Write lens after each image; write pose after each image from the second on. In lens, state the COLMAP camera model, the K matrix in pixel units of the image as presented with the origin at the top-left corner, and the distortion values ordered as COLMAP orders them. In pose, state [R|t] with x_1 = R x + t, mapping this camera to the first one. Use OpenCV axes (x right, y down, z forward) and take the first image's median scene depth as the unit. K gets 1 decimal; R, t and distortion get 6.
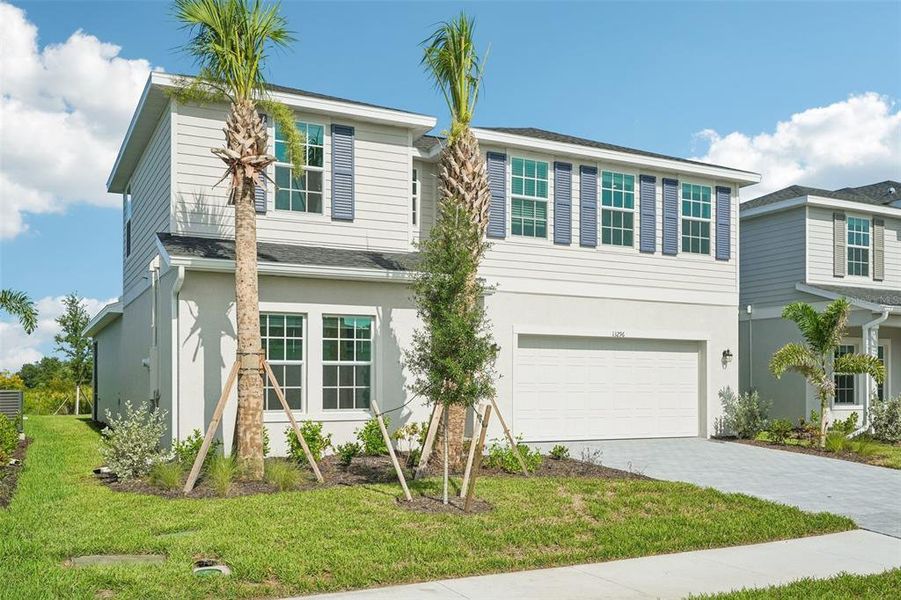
lens RADIAL K [[850.2, 0, 450.5], [0, 850.2, 300.0], [0, 0, 1]] dist [-0.003543, 0.001238]
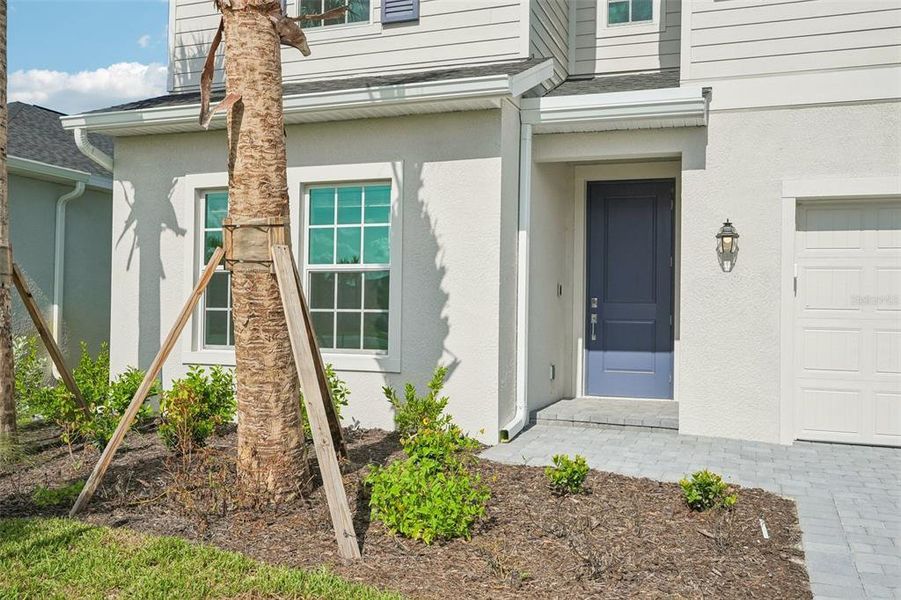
lens RADIAL K [[850.2, 0, 450.5], [0, 850.2, 300.0], [0, 0, 1]] dist [-0.003543, 0.001238]
pose [[0.672947, -0.011498, -0.739602, 0.337779], [0.056115, 0.997791, 0.035546, 0.078455], [0.737559, -0.065423, 0.672106, 0.663801]]
